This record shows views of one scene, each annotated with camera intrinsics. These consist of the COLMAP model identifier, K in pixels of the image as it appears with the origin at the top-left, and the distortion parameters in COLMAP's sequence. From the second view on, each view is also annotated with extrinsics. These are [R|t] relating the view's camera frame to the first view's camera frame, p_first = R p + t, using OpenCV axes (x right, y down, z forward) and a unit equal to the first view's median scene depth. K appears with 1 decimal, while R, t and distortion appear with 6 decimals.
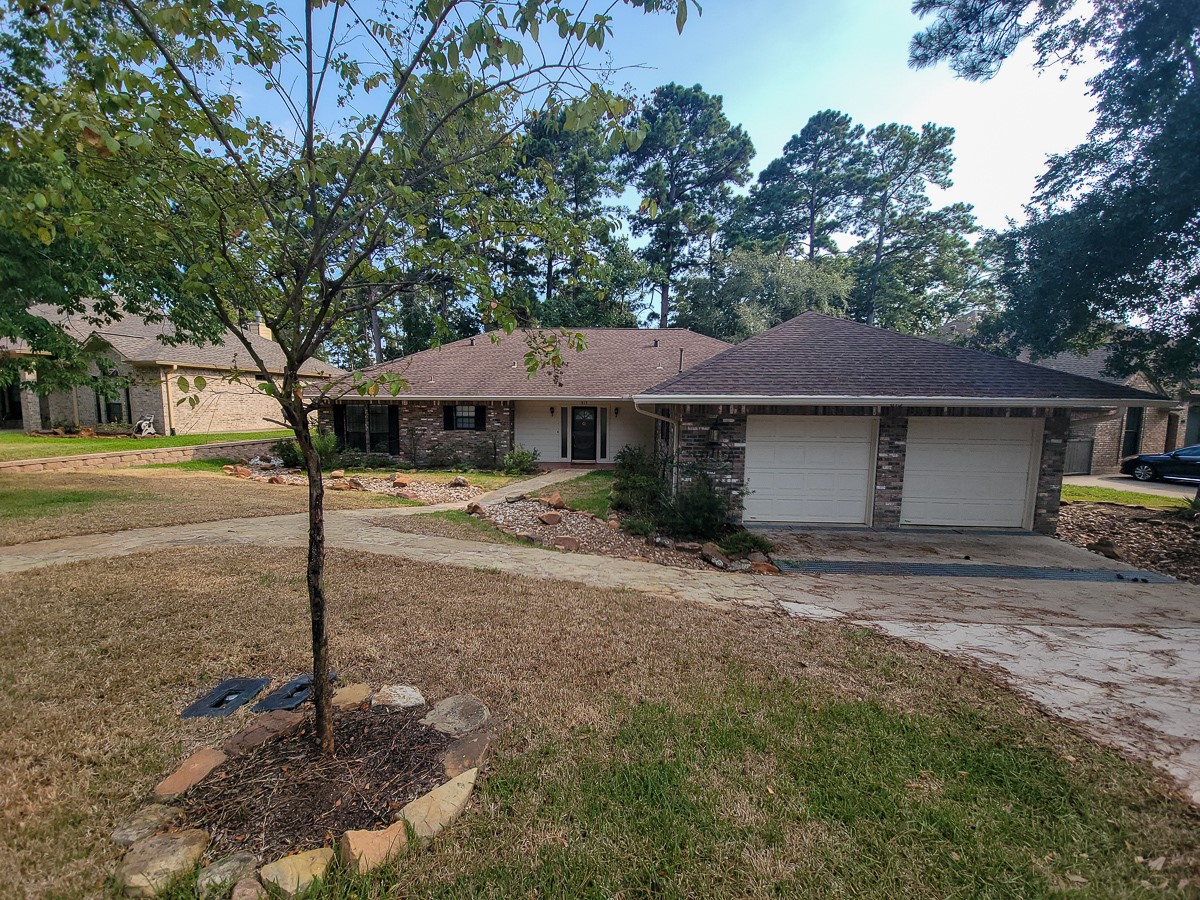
lens RADIAL K [[486.8, 0, 600.7], [0, 486.8, 451.9], [0, 0, 1]] dist [0.002796, -0.003125]
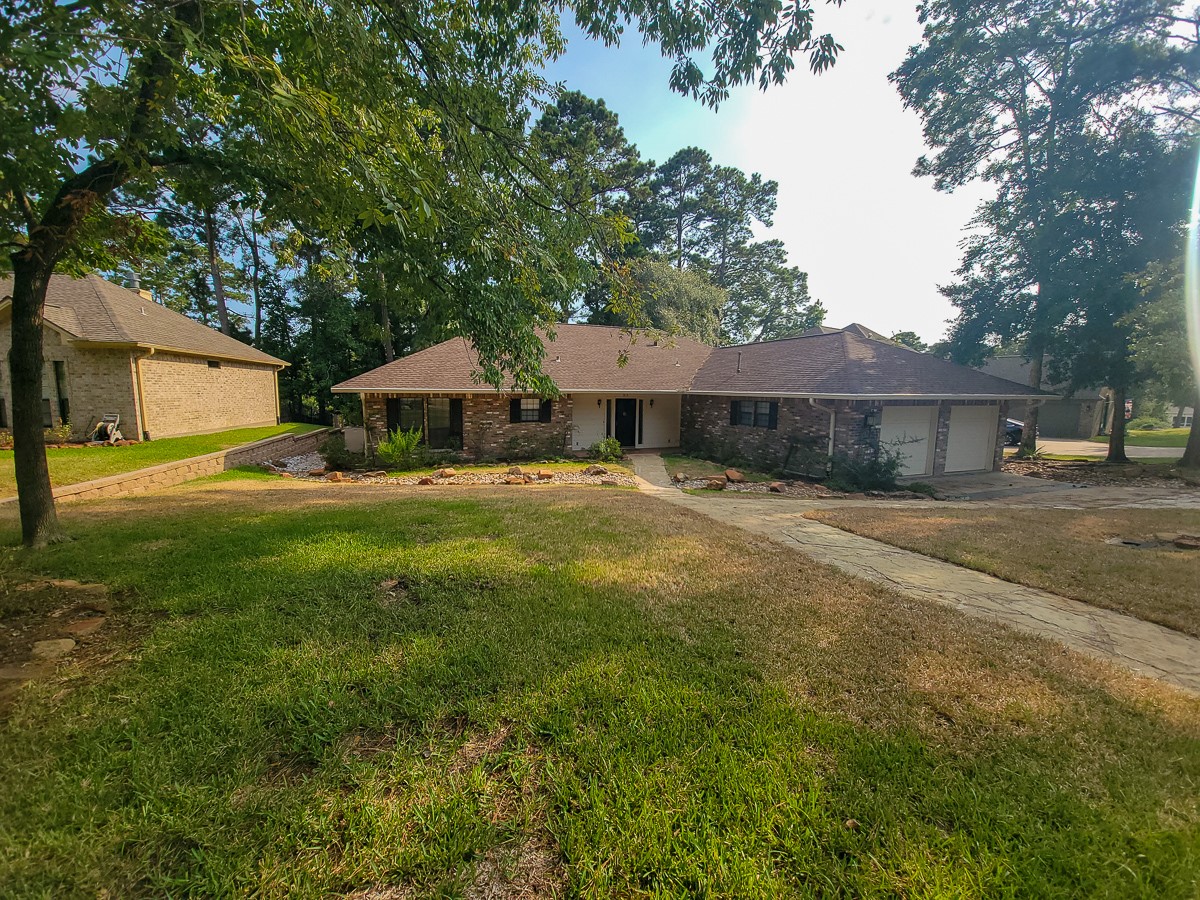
lens RADIAL K [[486.8, 0, 604.7], [0, 486.8, 452.4], [0, 0, 1]] dist [0.002796, -0.003125]
pose [[0.901632, -0.054691, 0.429032, -0.576725], [0.042458, 0.998374, 0.038041, -0.014397], [-0.430414, -0.016083, 0.902488, 0.006258]]
